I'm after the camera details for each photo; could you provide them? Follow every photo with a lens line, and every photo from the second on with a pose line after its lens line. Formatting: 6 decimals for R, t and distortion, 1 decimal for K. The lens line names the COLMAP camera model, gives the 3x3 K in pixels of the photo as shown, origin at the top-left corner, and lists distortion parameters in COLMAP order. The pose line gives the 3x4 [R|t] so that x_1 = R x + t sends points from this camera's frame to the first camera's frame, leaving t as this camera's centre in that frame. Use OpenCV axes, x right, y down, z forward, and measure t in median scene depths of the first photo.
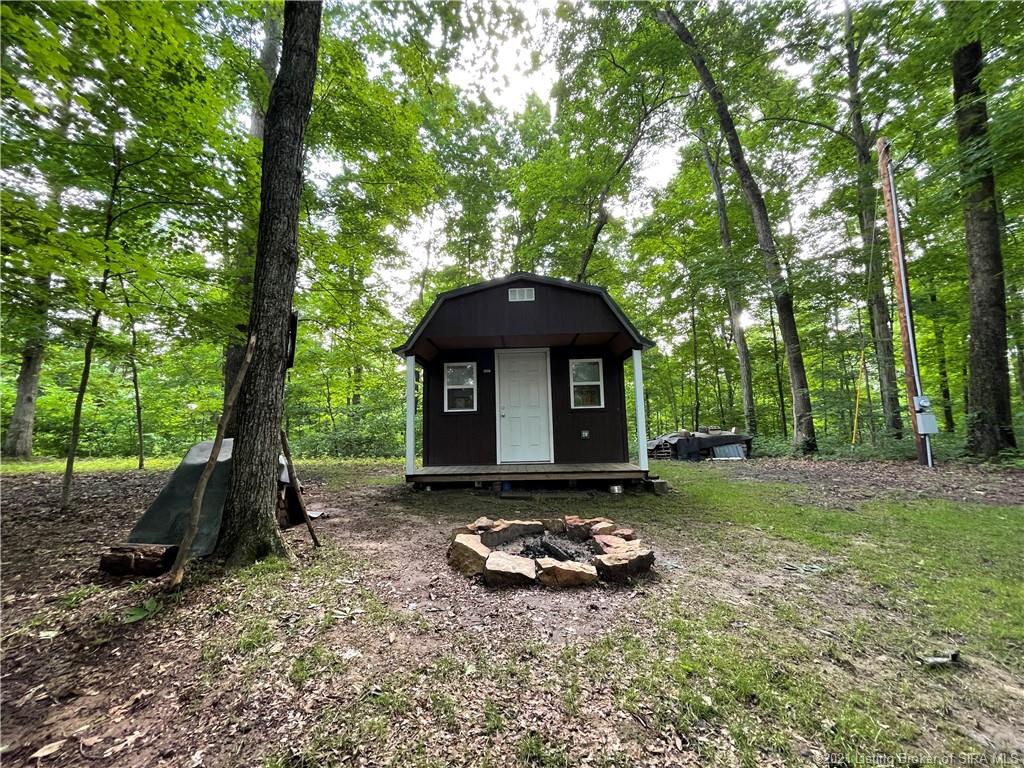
lens RADIAL K [[412.9, 0, 506.4], [0, 412.9, 375.3], [0, 0, 1]] dist [0.004171, 0.000244]
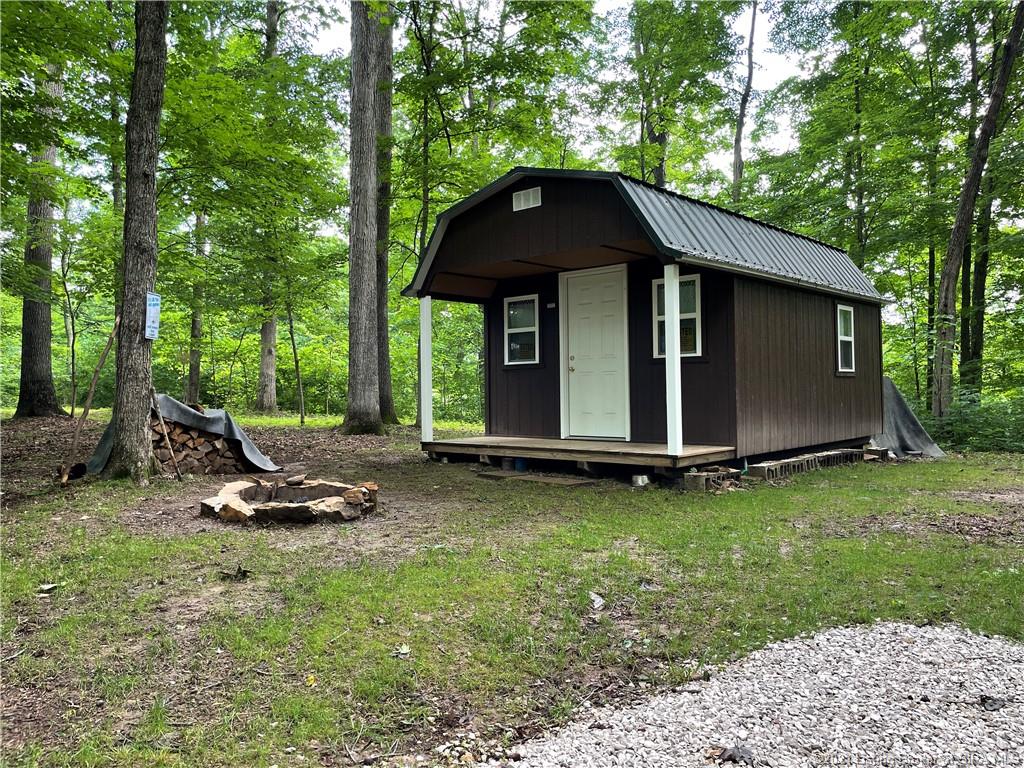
lens RADIAL K [[773.0, 0, 513.9], [0, 773.0, 386.0], [0, 0, 1]] dist [0.060440, -0.001837]
pose [[0.775057, 0.010447, -0.631805, 0.755421], [0.072384, 0.991814, 0.105197, -0.018889], [0.627731, -0.127266, 0.767956, -0.059043]]
